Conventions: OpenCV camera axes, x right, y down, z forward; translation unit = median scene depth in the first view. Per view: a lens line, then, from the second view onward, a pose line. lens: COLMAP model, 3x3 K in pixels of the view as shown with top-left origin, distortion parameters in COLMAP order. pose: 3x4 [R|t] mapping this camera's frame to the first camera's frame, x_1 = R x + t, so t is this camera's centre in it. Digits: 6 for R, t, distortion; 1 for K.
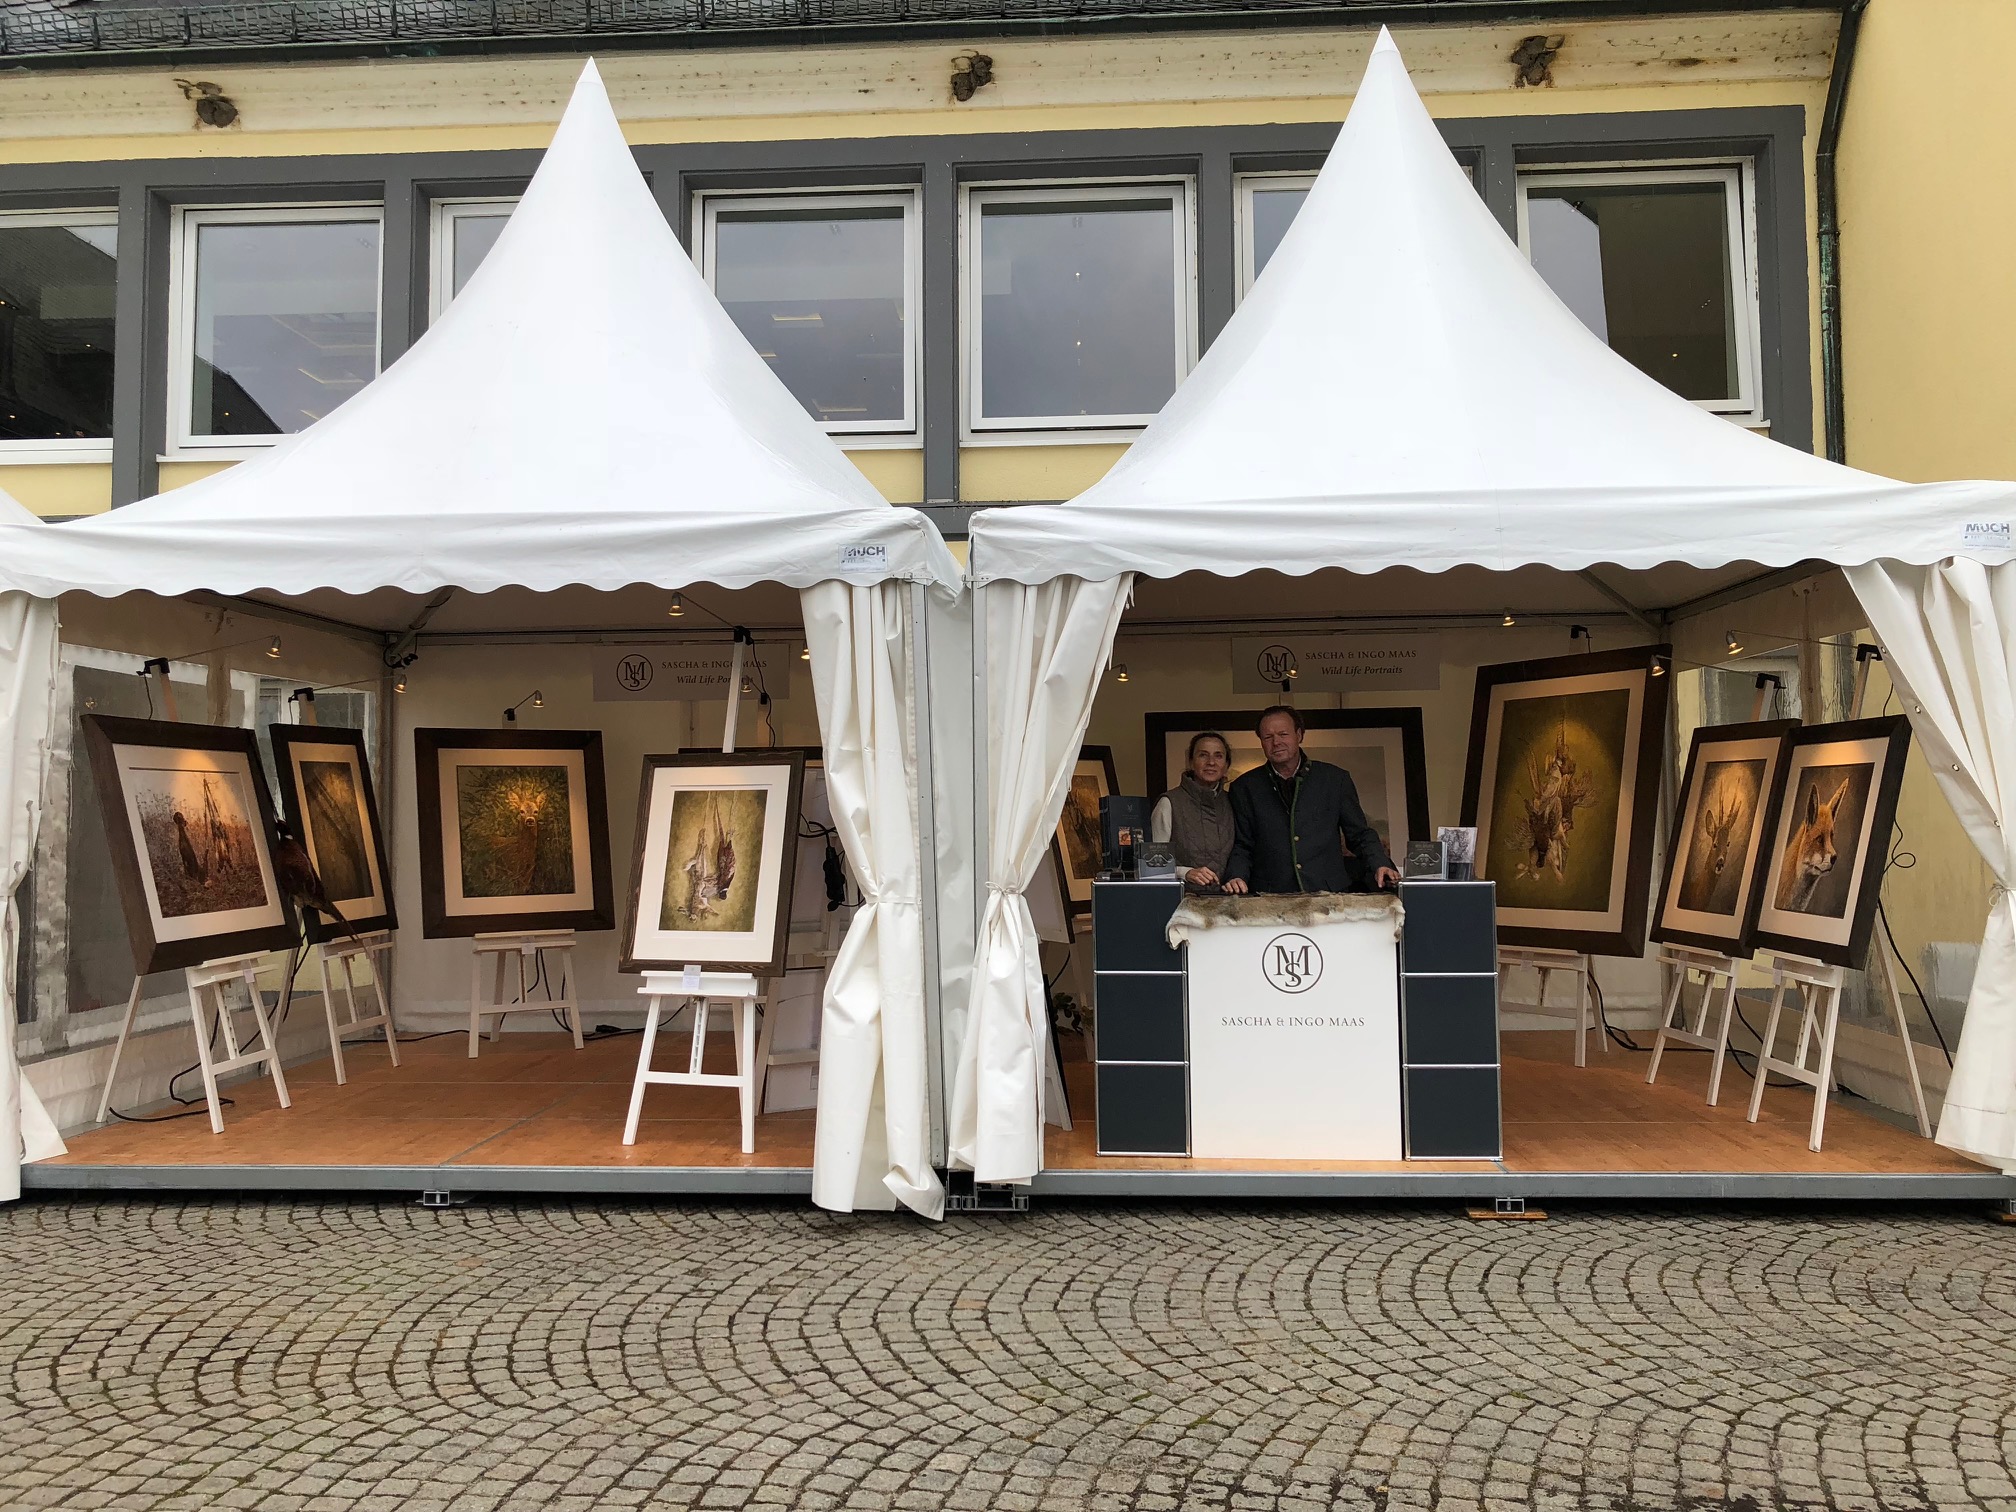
lens RADIAL K [[1646.4, 0, 1011.5], [0, 1646.4, 753.0], [0, 0, 1]] dist [0.032864, -0.027612]
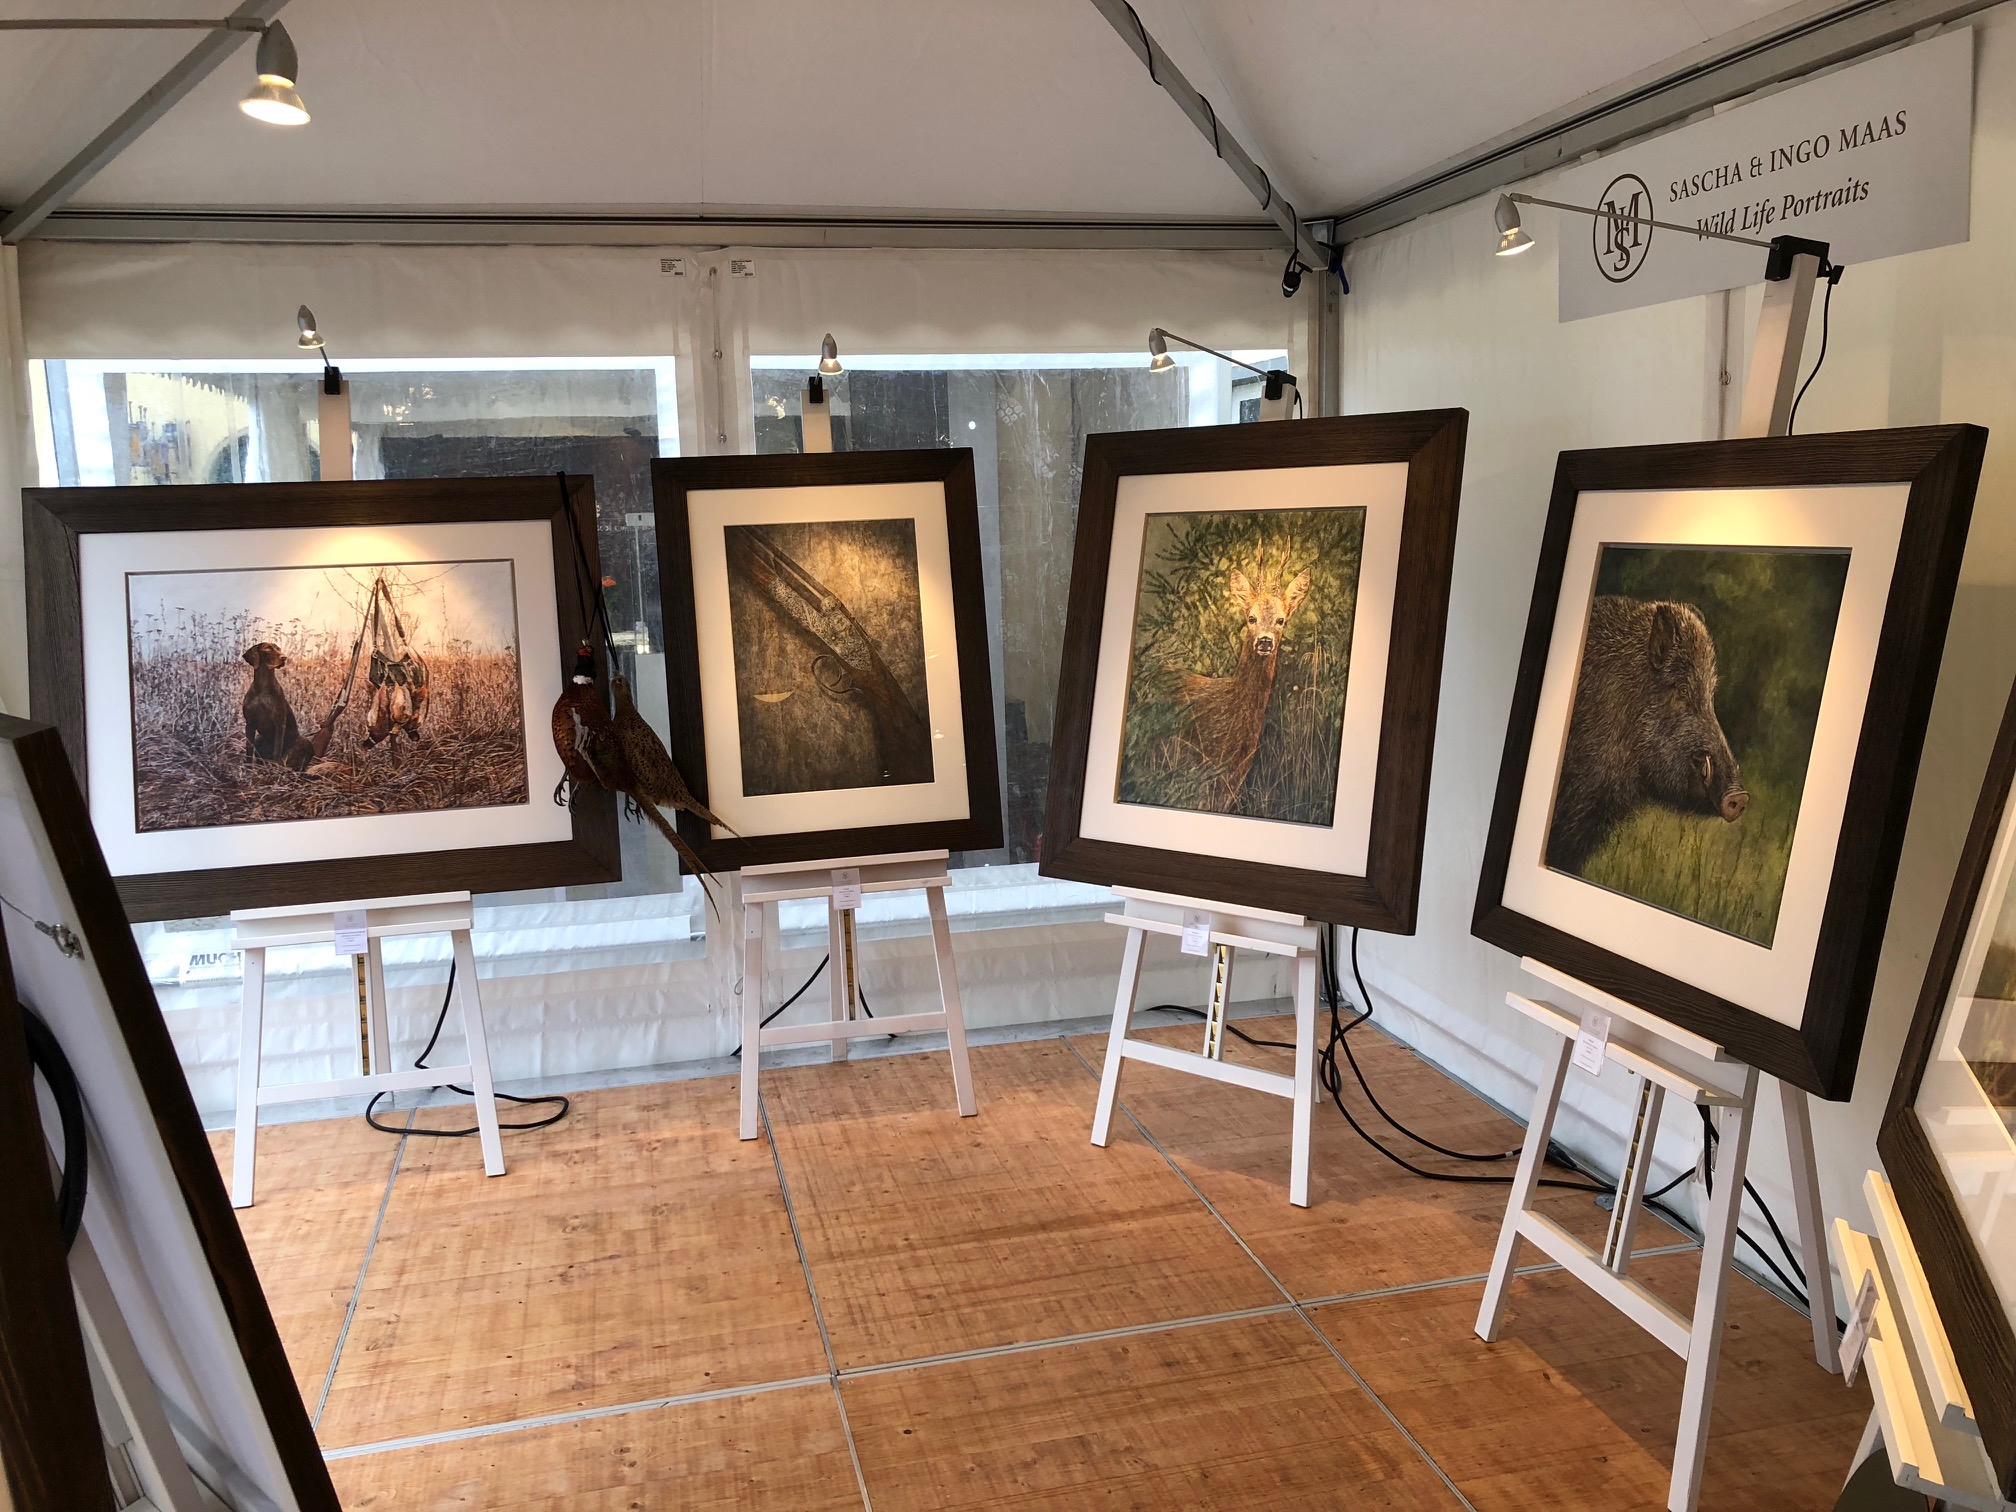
lens RADIAL K [[1646.4, 0, 1006.9], [0, 1646.4, 745.7], [0, 0, 1]] dist [0.032864, -0.027612]
pose [[0.288821, 0.141401, -0.946883, 0.129601], [0.061266, 0.984276, 0.165672, -0.009510], [0.955421, -0.105861, 0.275617, 1.137158]]
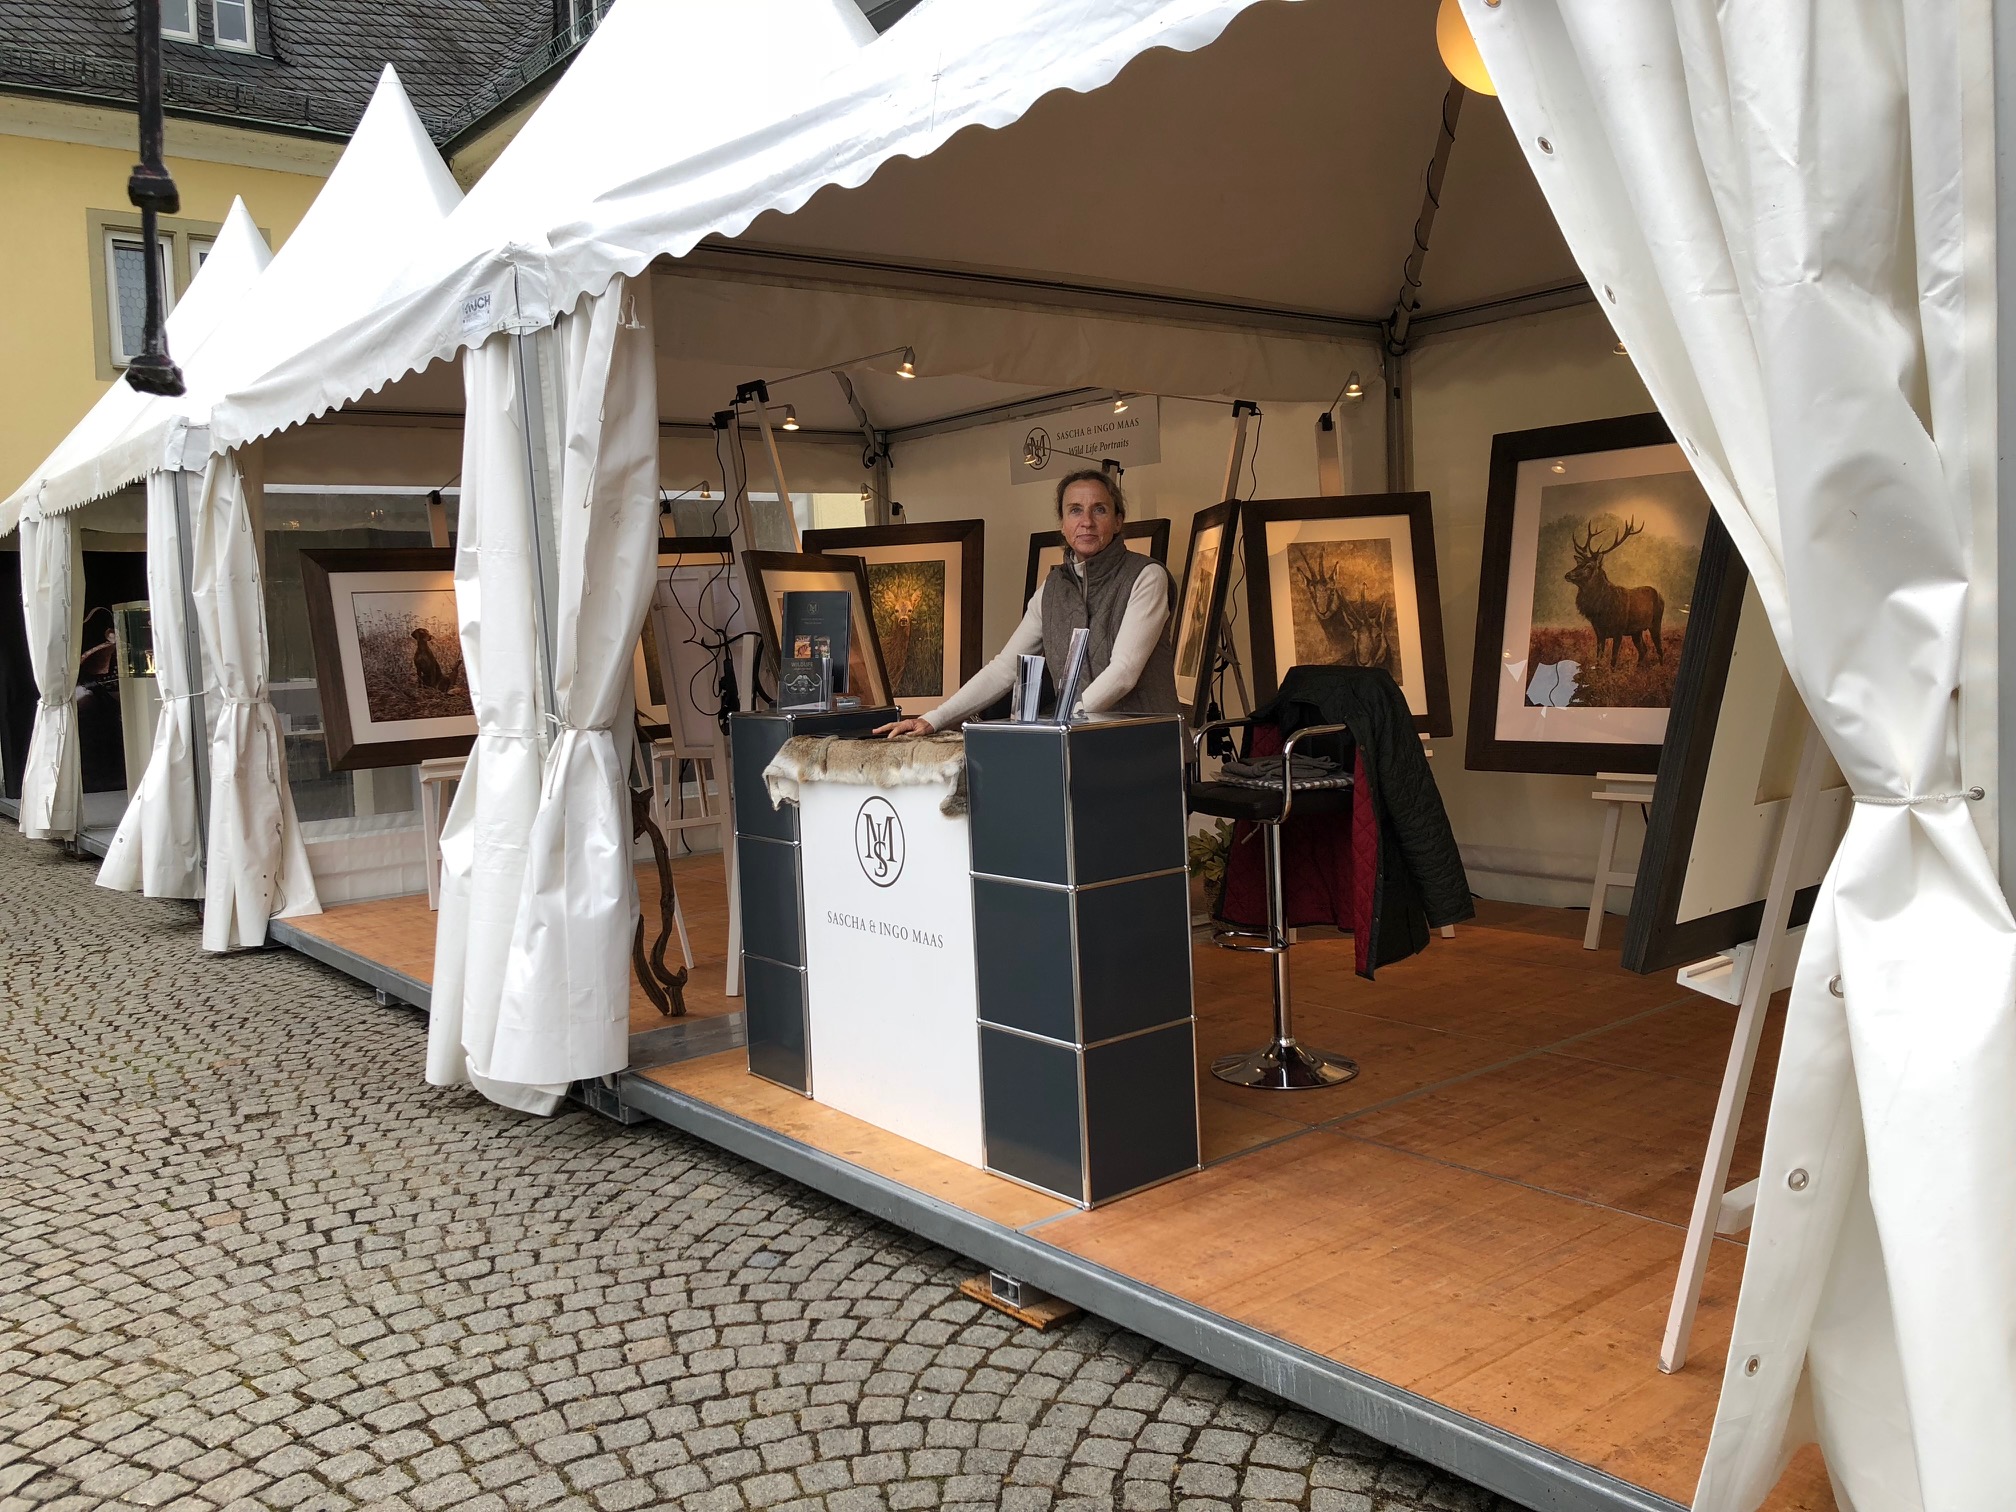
lens RADIAL K [[1646.4, 0, 1021.9], [0, 1646.4, 742.8], [0, 0, 1]] dist [0.032864, -0.027612]
pose [[0.664410, 0.035388, -0.746530, 0.650357], [0.064686, 0.992407, 0.104614, 0.022425], [0.744564, -0.117796, 0.657076, 0.579615]]
